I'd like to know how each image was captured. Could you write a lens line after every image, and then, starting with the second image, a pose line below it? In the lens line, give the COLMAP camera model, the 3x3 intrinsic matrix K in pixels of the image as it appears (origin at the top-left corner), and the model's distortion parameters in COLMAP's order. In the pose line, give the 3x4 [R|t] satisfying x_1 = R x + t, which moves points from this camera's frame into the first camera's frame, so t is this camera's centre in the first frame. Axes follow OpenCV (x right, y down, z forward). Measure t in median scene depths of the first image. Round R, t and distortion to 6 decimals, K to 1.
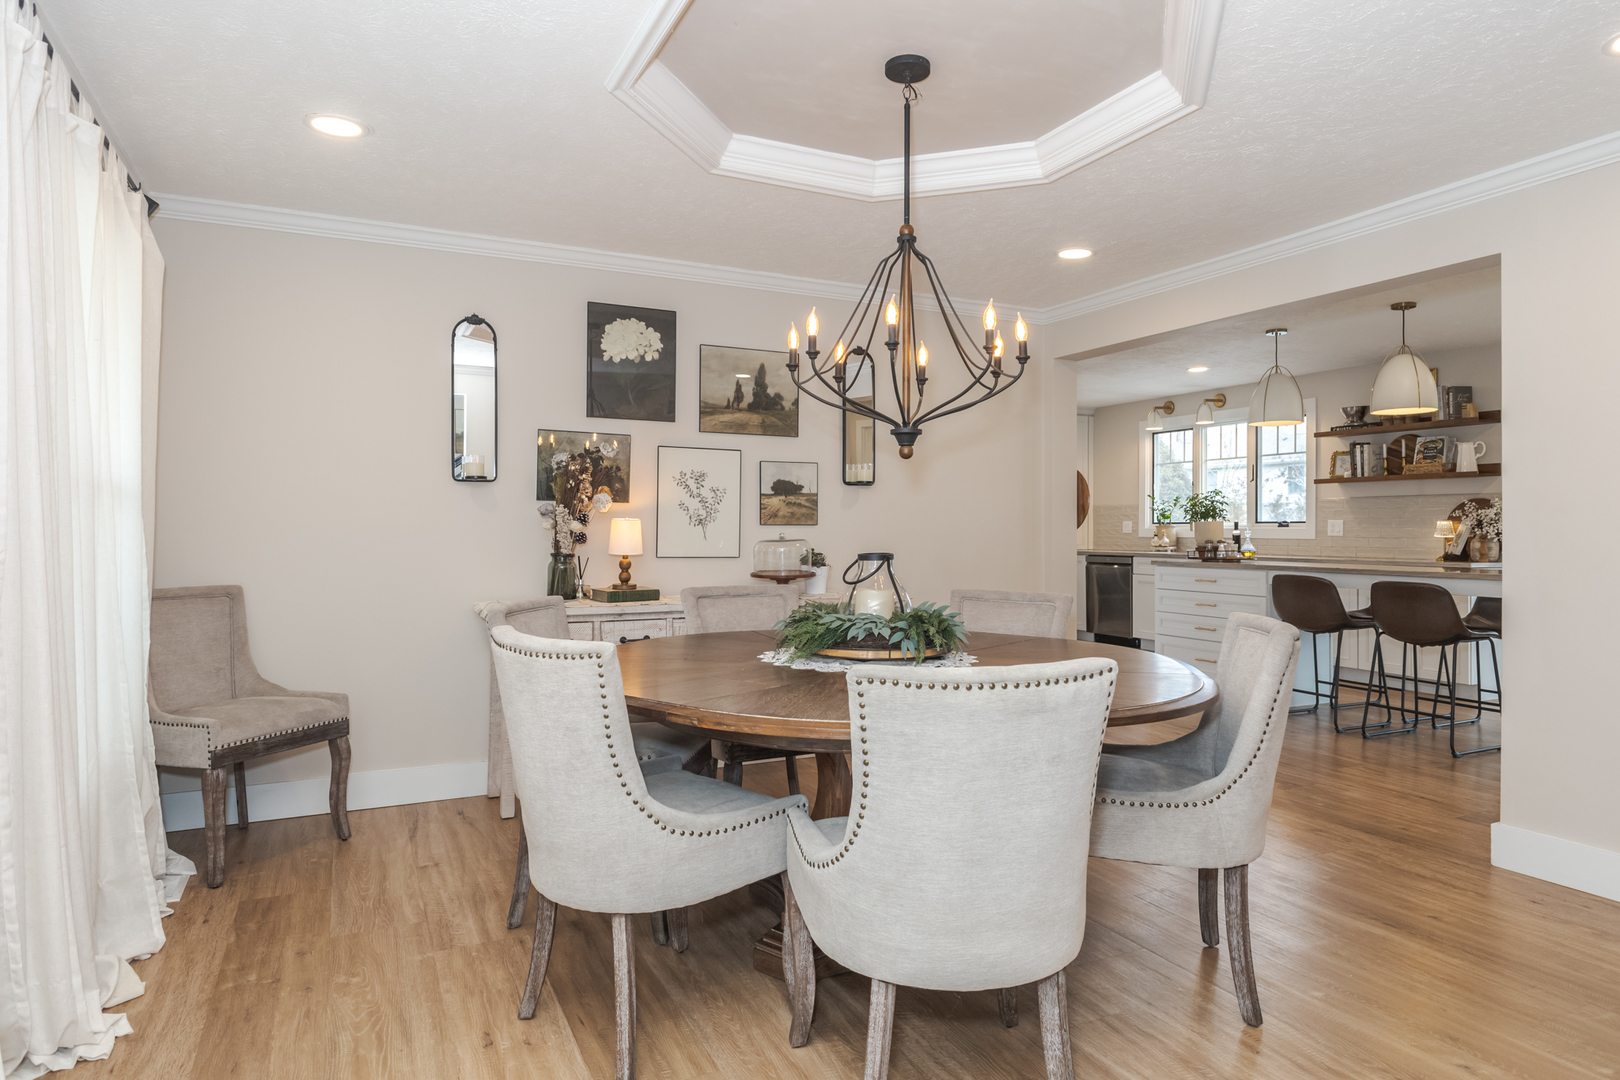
lens RADIAL K [[925.8, 0, 808.7], [0, 925.8, 530.6], [0, 0, 1]] dist [0.007566, 0.000599]
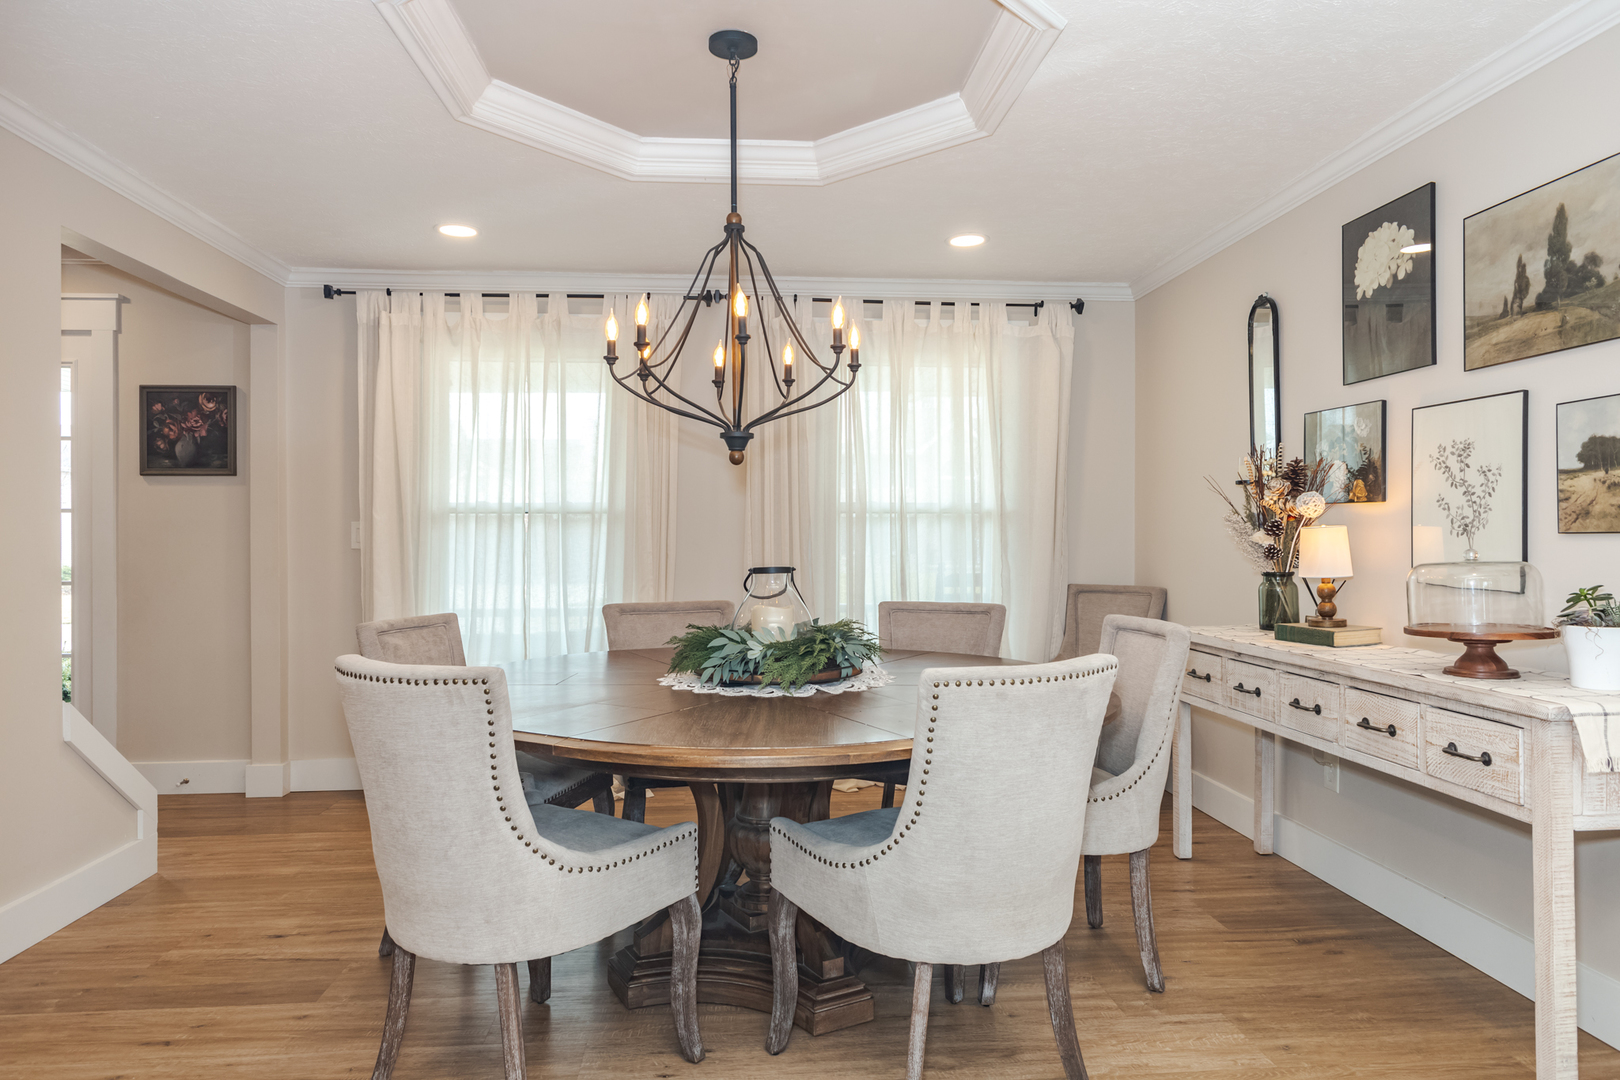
lens RADIAL K [[1005.0, 0, 810.2], [0, 1005.0, 540.0], [0, 0, 1]] dist [-0.043978, -0.001335]
pose [[-0.364588, 0.002730, -0.931165, 0.594519], [-0.002237, 0.999990, 0.003808, -0.003890], [0.931166, 0.003471, -0.364578, 0.842778]]
